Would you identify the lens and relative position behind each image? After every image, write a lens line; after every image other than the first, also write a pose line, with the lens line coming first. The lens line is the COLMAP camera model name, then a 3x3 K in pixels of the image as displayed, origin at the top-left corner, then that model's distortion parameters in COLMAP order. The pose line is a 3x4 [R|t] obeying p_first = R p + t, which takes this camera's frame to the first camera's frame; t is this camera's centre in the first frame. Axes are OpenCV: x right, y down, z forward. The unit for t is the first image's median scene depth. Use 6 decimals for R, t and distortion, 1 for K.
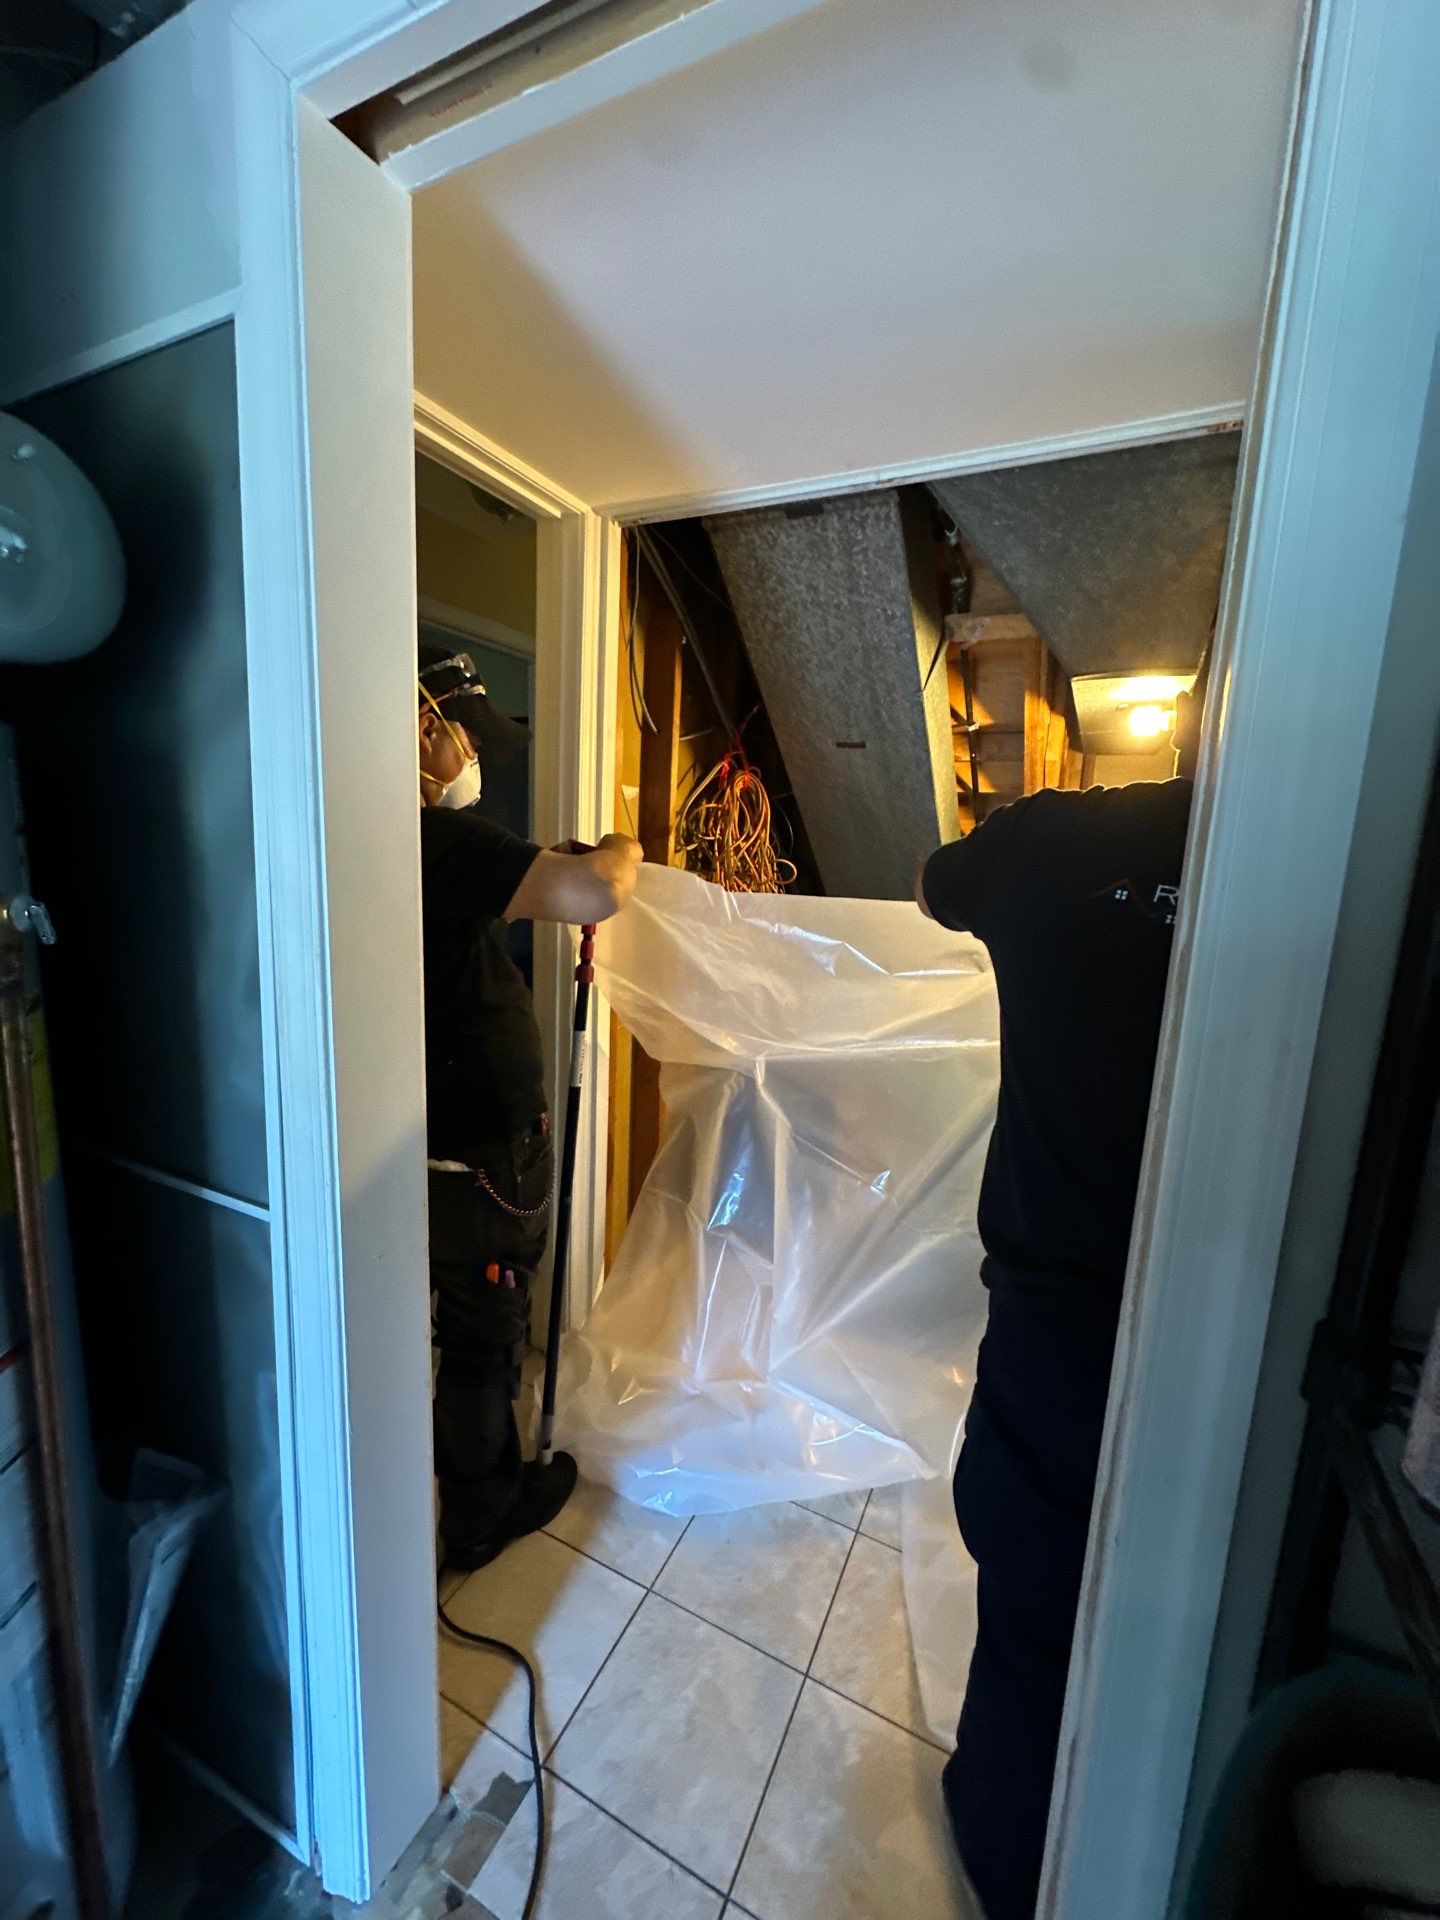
lens RADIAL K [[769.0, 0, 717.6], [0, 769.0, 959.0], [0, 0, 1]] dist [-0.003076, 0.000500]
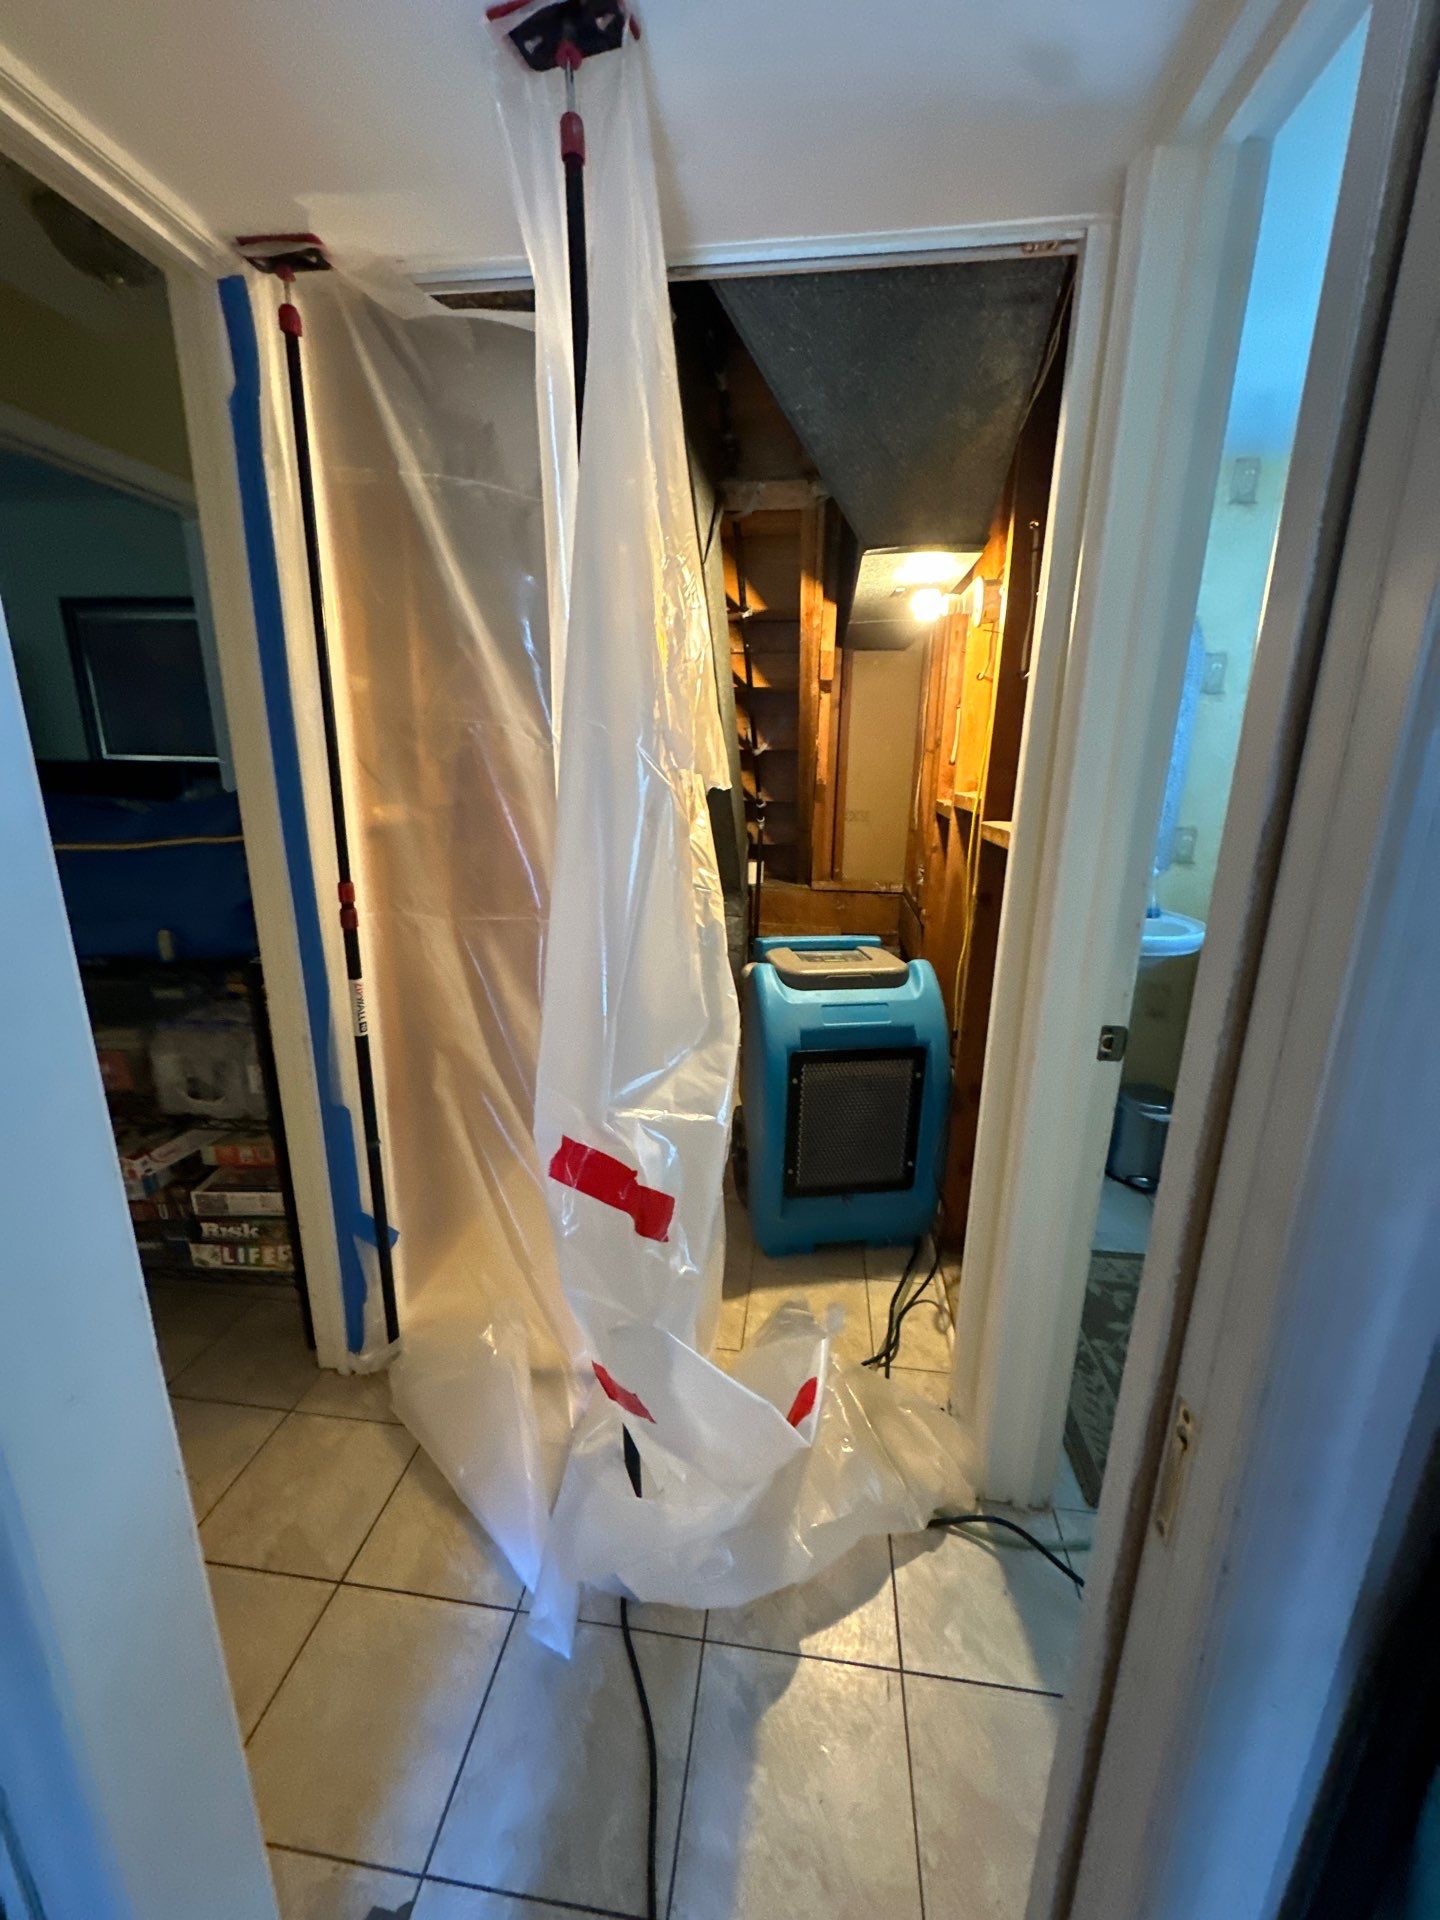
lens RADIAL K [[767.4, 0, 719.2], [0, 767.4, 959.4], [0, 0, 1]] dist [-0.001995, 0.000196]
pose [[0.945139, -0.112104, 0.306829, -0.041509], [0.077285, 0.989343, 0.123403, -0.005485], [-0.317393, -0.092920, 0.943731, 0.124077]]
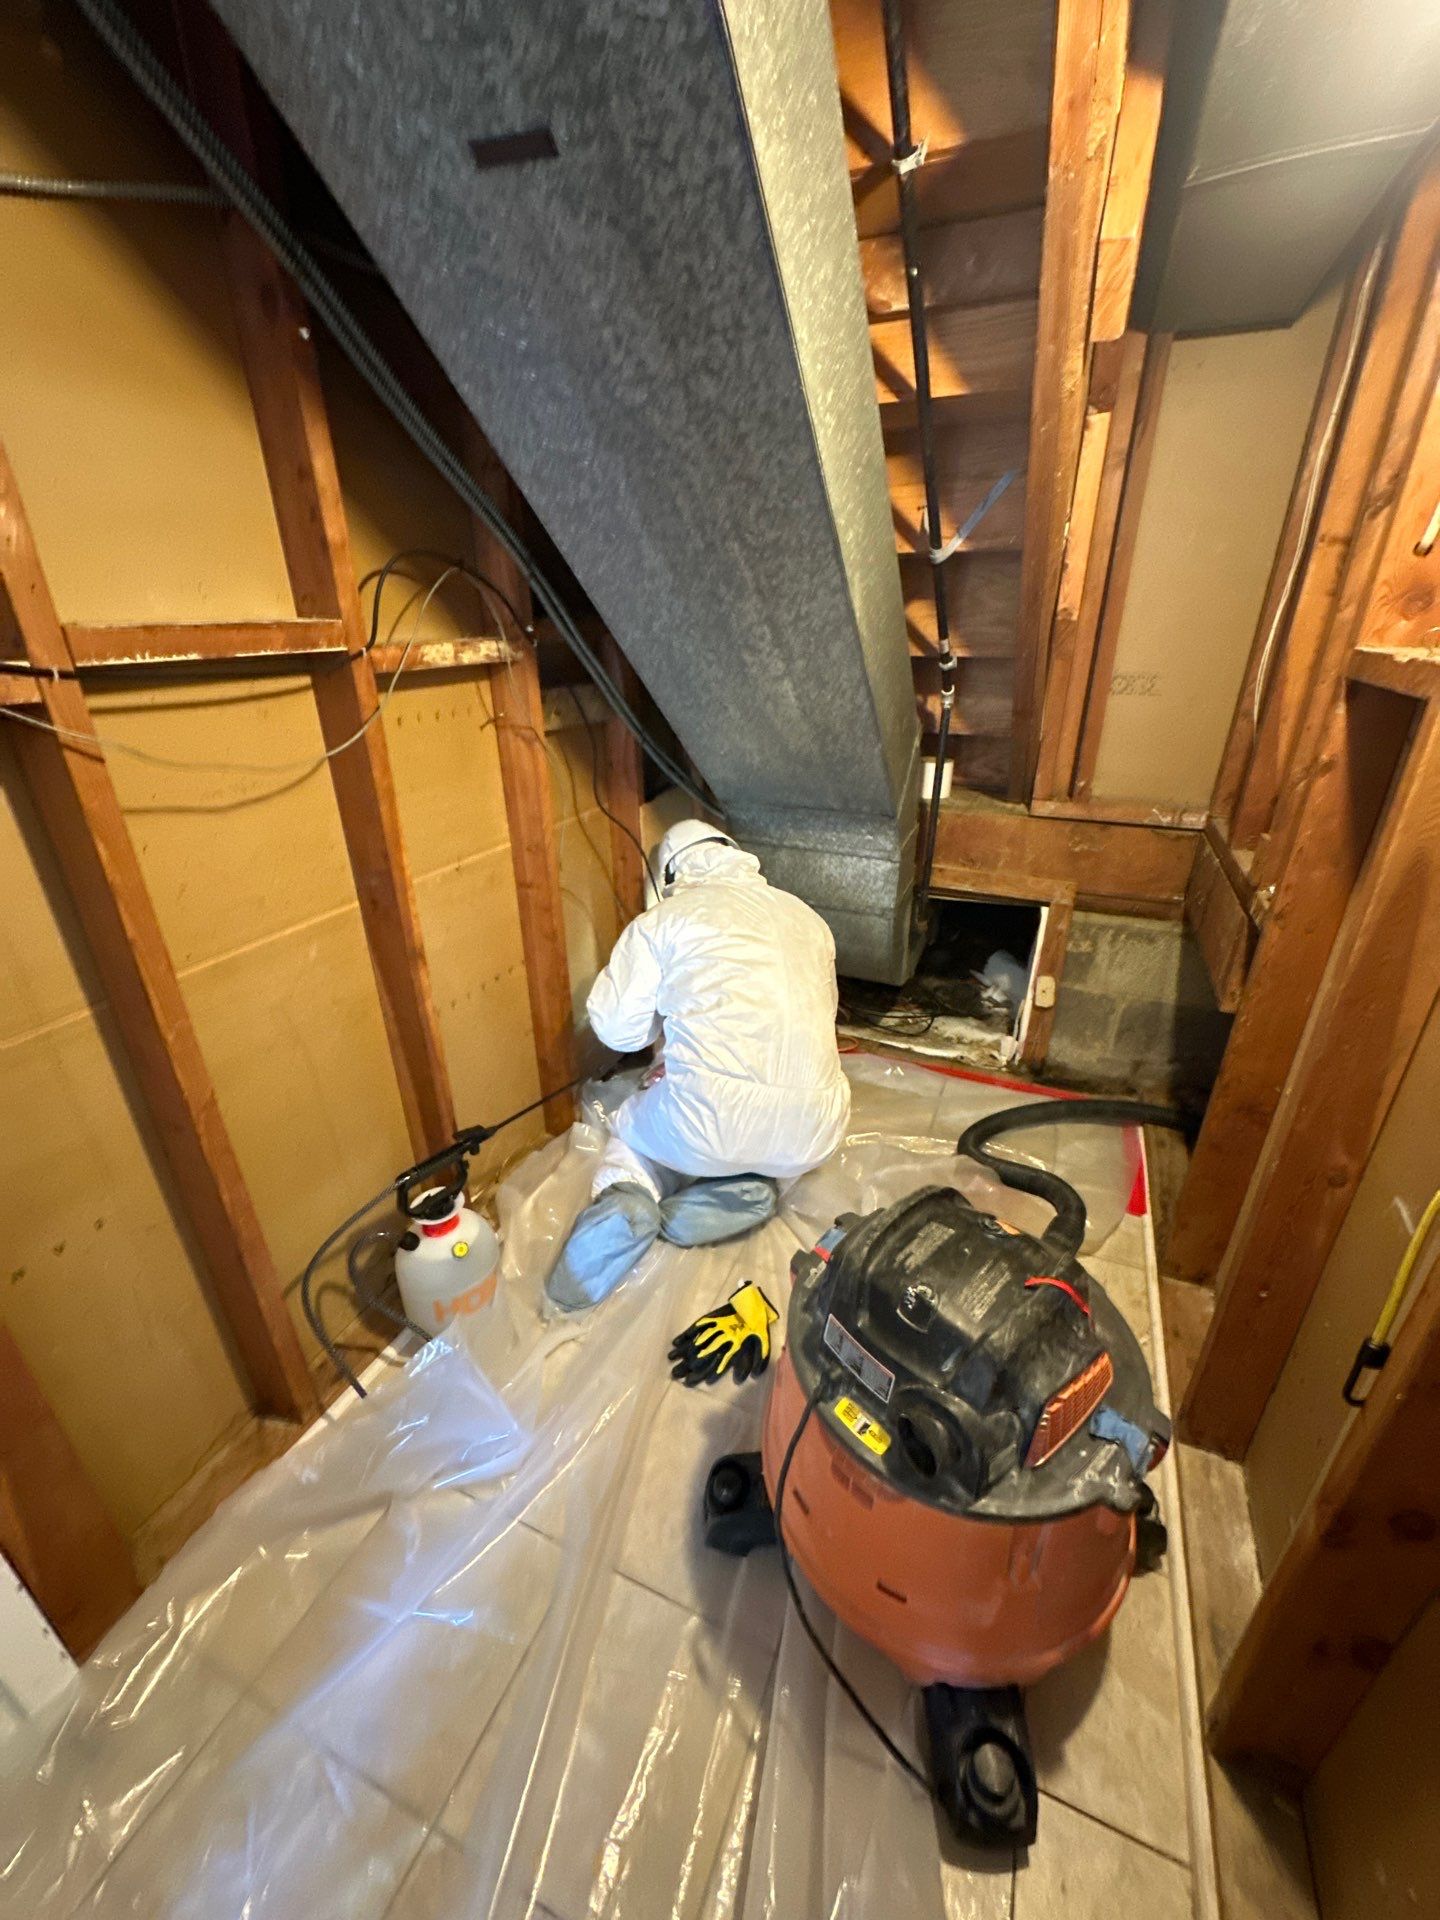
lens RADIAL K [[769.0, 0, 717.6], [0, 769.0, 959.0], [0, 0, 1]] dist [-0.003076, 0.000500]
pose [[0.997567, -0.066589, 0.020634, 0.272200], [0.058791, 0.962649, 0.264294, -0.043305], [-0.037463, -0.262438, 0.964221, 0.718552]]
